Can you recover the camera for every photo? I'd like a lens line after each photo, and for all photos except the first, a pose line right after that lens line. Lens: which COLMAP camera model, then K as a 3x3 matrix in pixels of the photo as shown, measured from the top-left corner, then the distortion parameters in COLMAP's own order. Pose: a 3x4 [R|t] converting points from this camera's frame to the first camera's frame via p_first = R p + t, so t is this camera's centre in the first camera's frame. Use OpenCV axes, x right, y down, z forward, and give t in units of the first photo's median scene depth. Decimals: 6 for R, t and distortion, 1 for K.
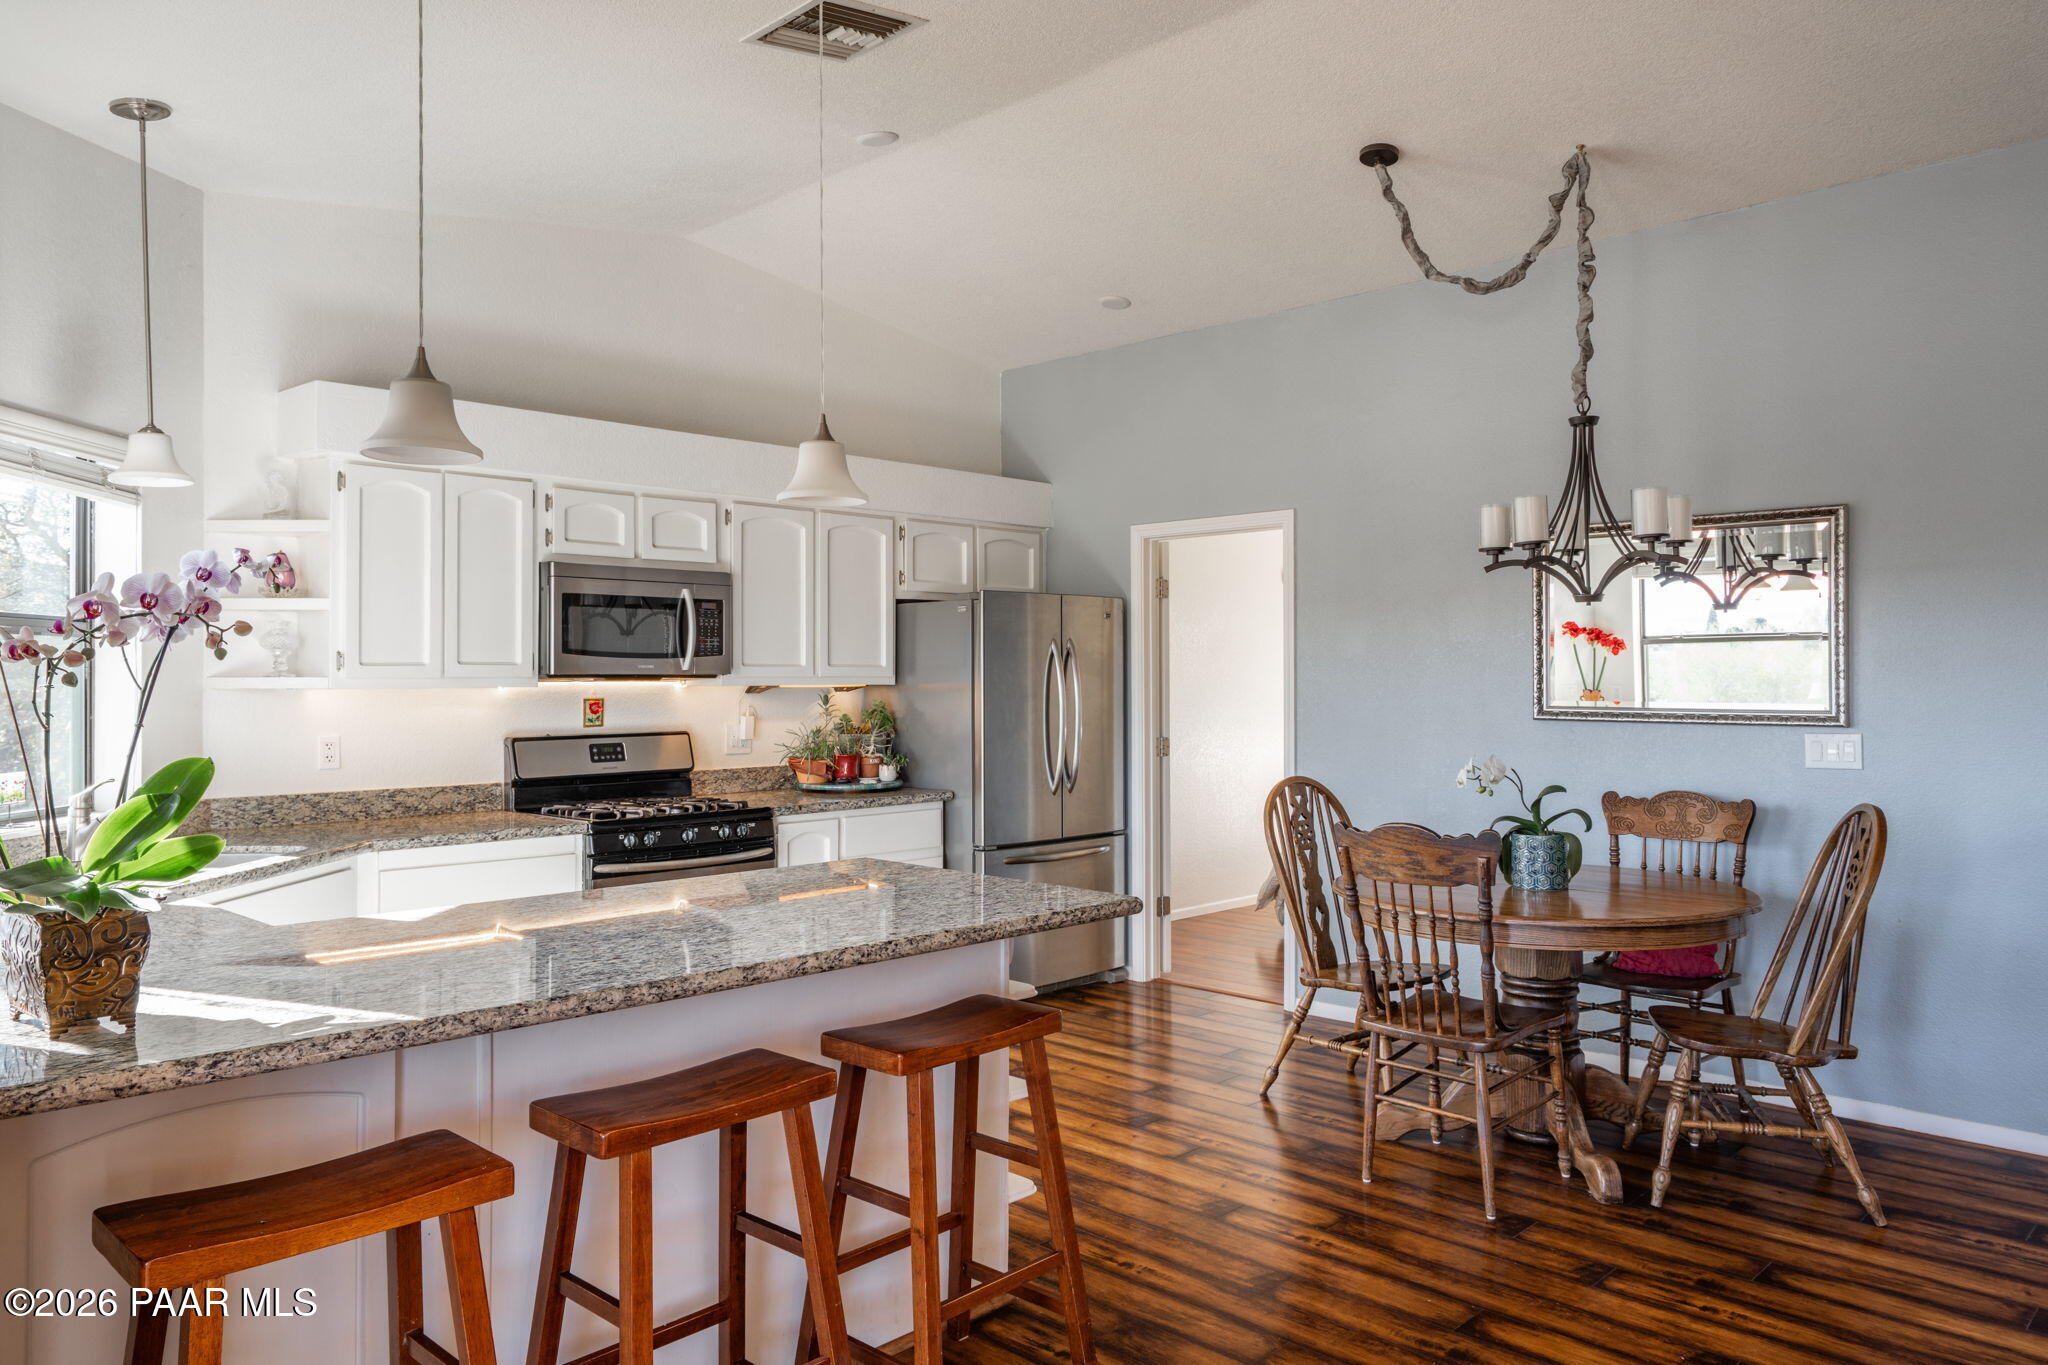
lens RADIAL K [[1400.5, 0, 1017.9], [0, 1400.5, 669.3], [0, 0, 1]] dist [0.007785, -0.002692]
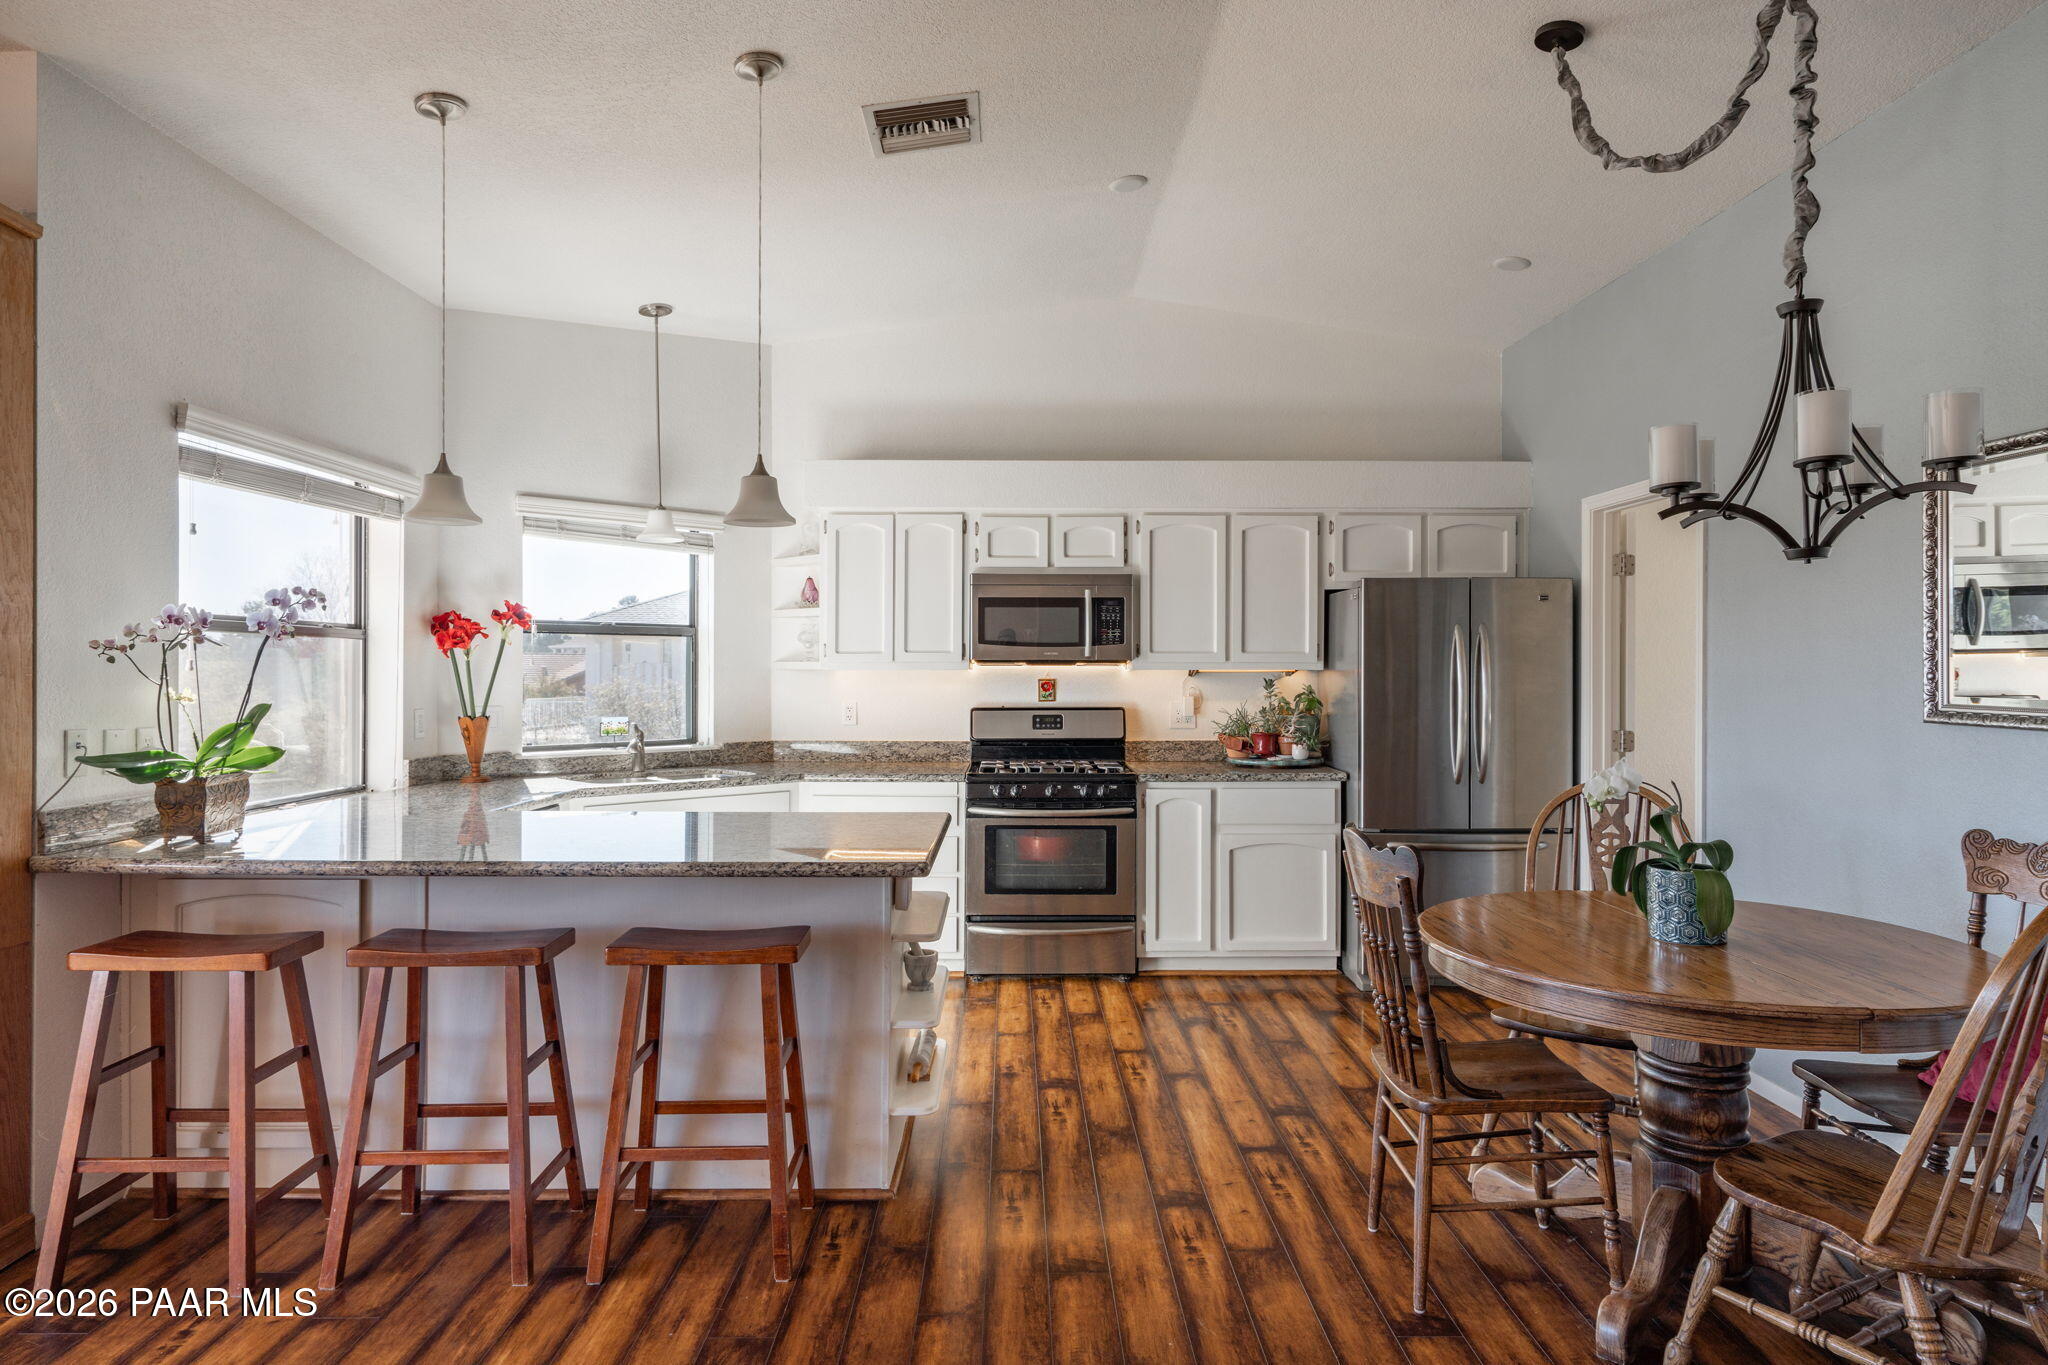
lens RADIAL K [[1188.3, 0, 1024.4], [0, 1188.3, 673.9], [0, 0, 1]] dist [-0.003740, 0.000027]
pose [[0.705082, 0.008066, -0.709080, 0.483831], [0.001232, 0.999920, 0.012600, 0.002647], [0.709125, -0.009757, 0.705015, 0.247701]]
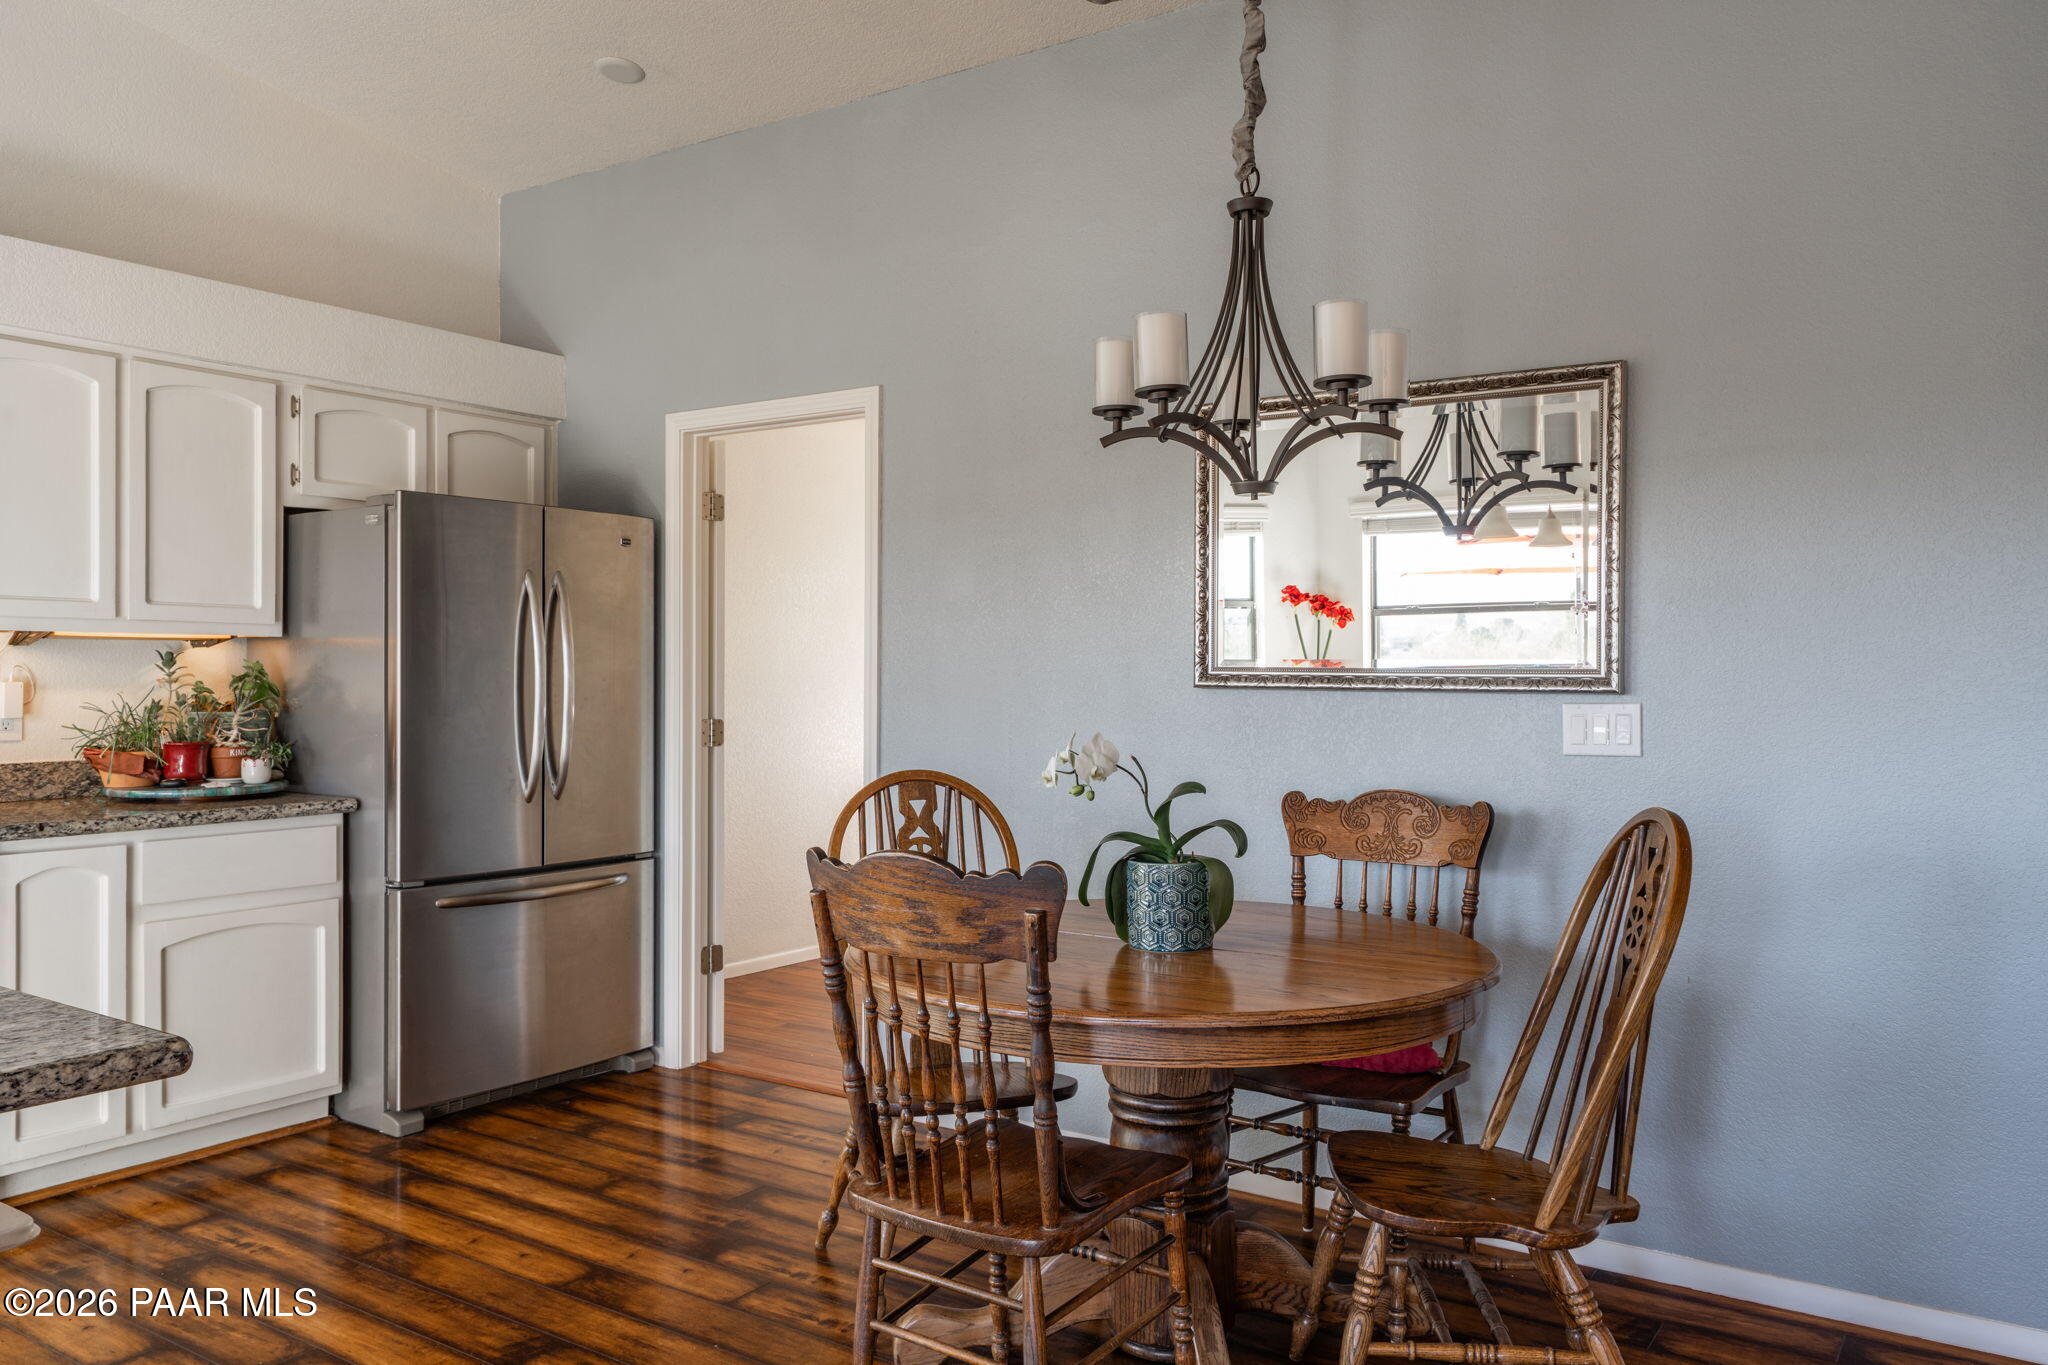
lens RADIAL K [[1503.5, 0, 1023.1], [0, 1503.5, 688.7], [0, 0, 1]] dist [0.001220, 0.000956]
pose [[0.984508, 0.005623, 0.175250, 0.161034], [-0.008362, 0.999854, 0.014896, 0.026921], [-0.175141, -0.016131, 0.984411, 0.301186]]
